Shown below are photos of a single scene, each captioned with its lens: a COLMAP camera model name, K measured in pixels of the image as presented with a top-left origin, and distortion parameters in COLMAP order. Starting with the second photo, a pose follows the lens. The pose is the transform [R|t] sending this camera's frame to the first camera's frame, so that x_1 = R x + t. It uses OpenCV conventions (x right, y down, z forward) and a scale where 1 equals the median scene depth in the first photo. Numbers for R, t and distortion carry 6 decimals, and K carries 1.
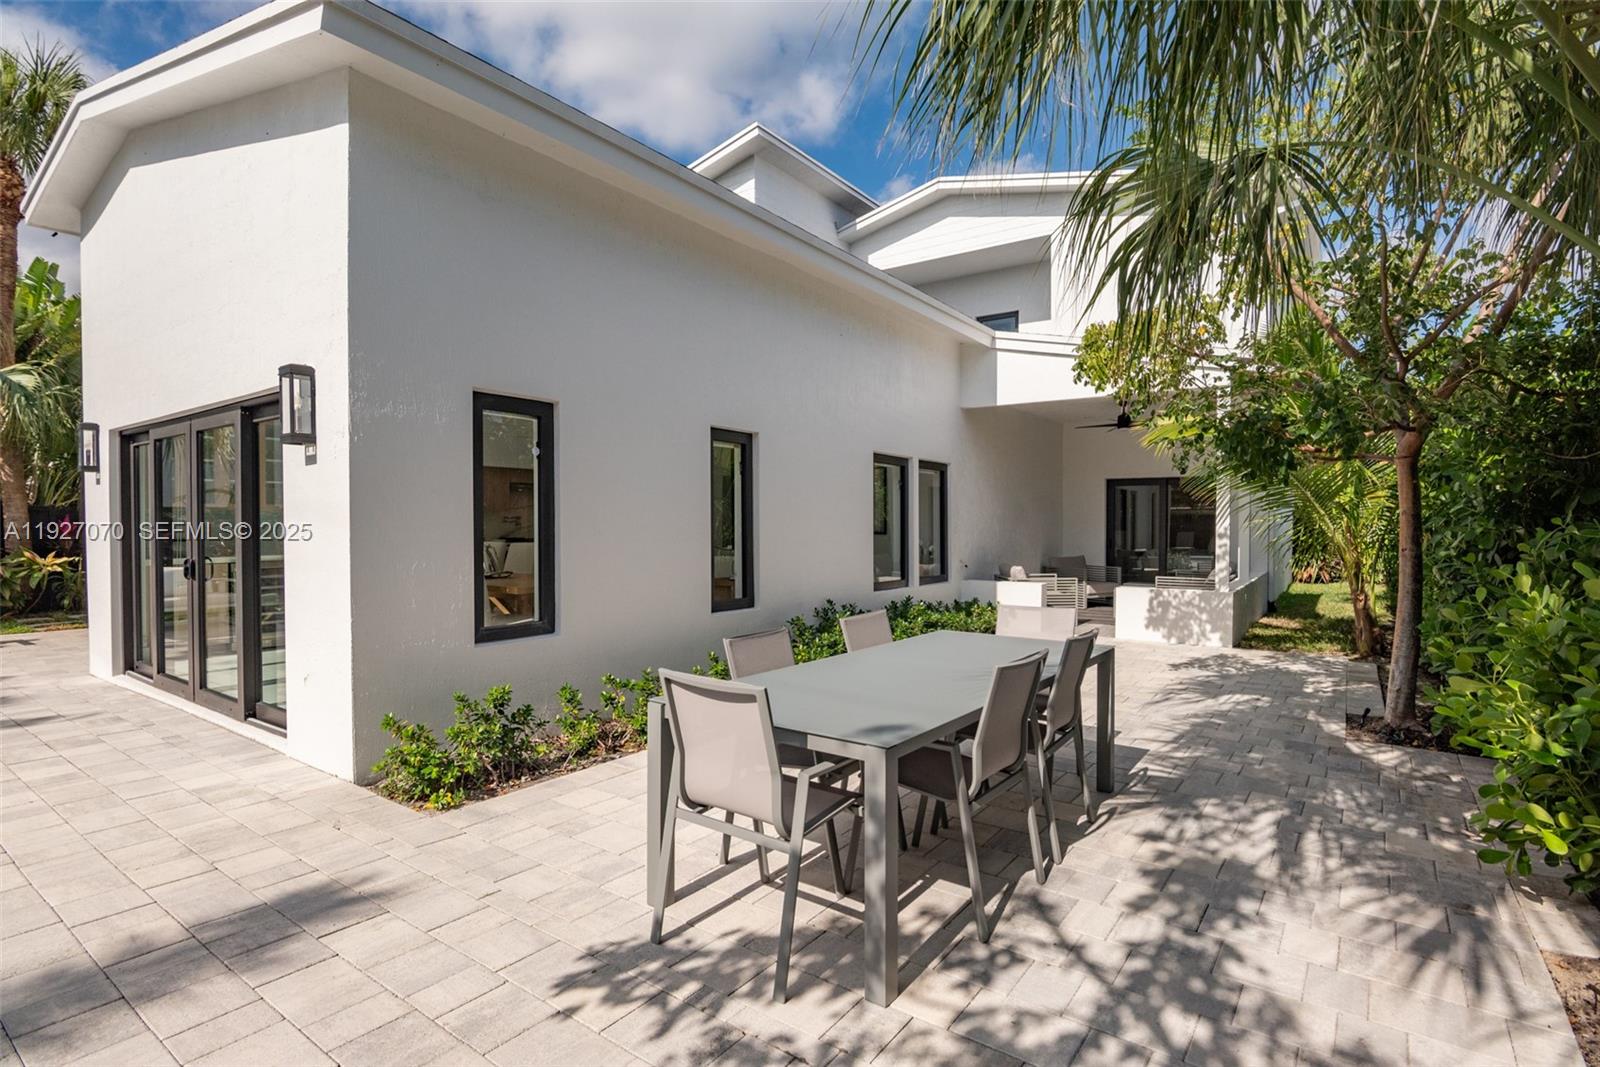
lens RADIAL K [[797.3, 0, 800.0], [0, 797.3, 533.5], [0, 0, 1]] dist [-0.000226, -0.000248]
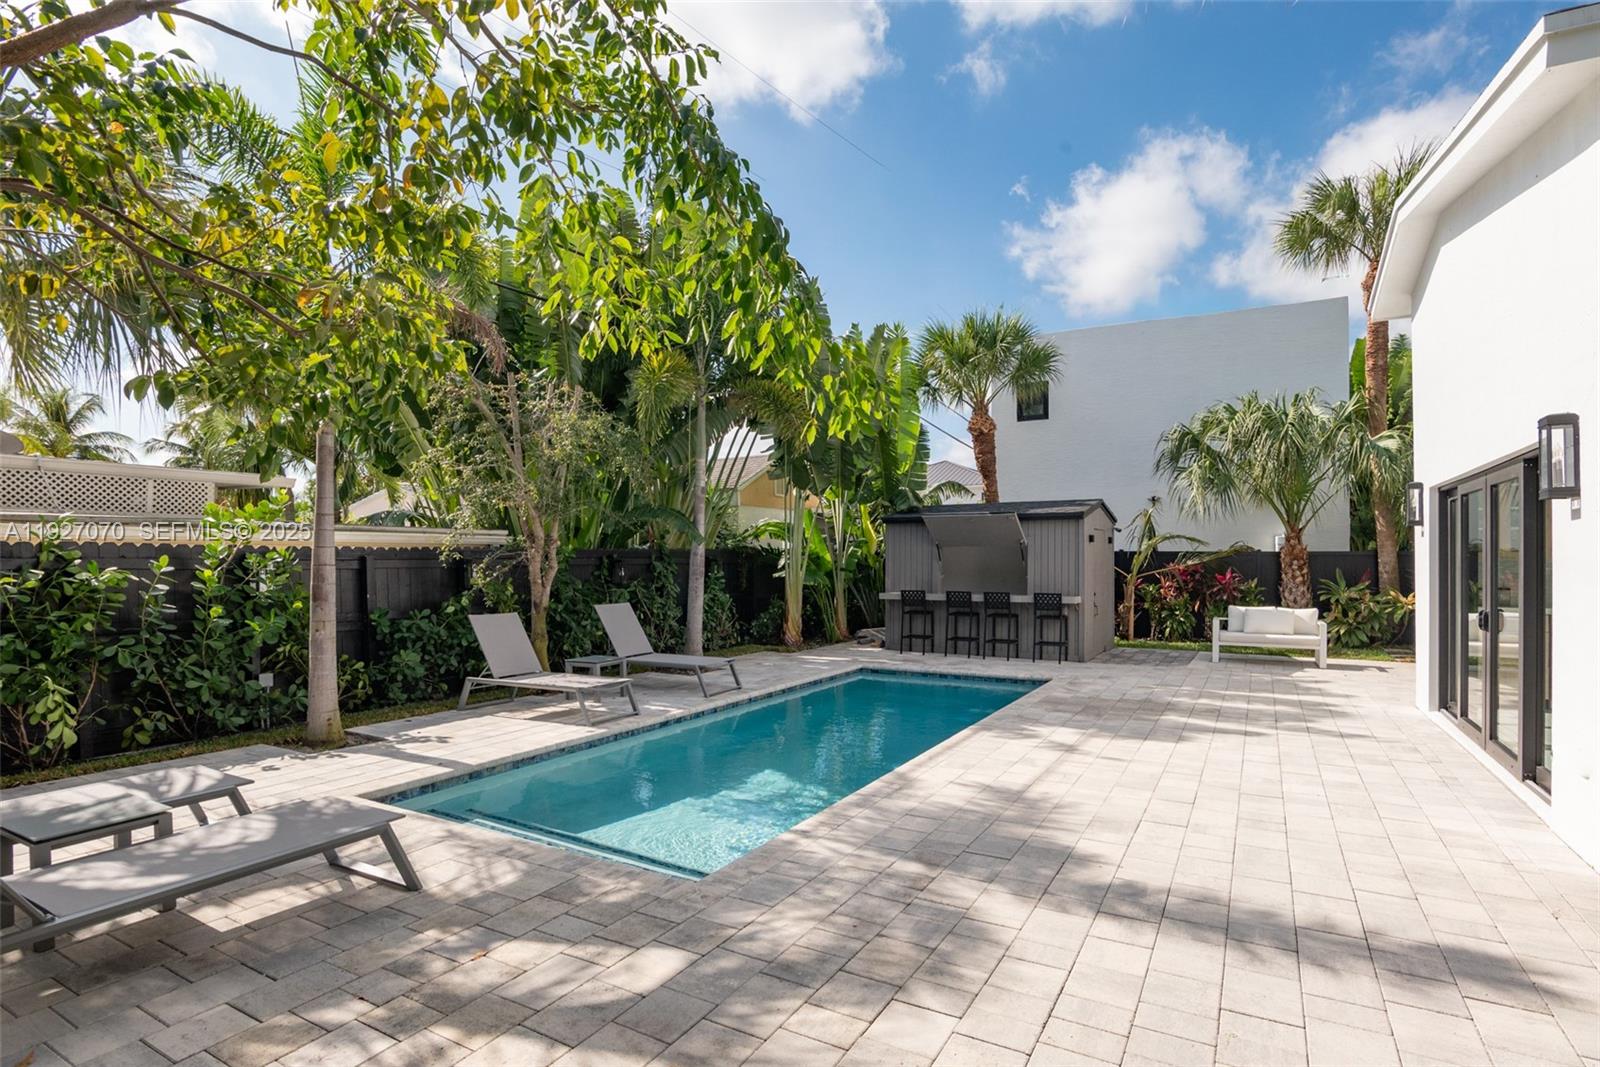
lens RADIAL K [[805.5, 0, 803.4], [0, 805.5, 566.4], [0, 0, 1]] dist [-0.002541, -0.001088]
pose [[0.119583, 0.003810, -0.992817, 0.175082], [-0.001601, 0.999992, 0.003645, -0.030329], [0.992823, 0.001153, 0.119588, 0.006738]]
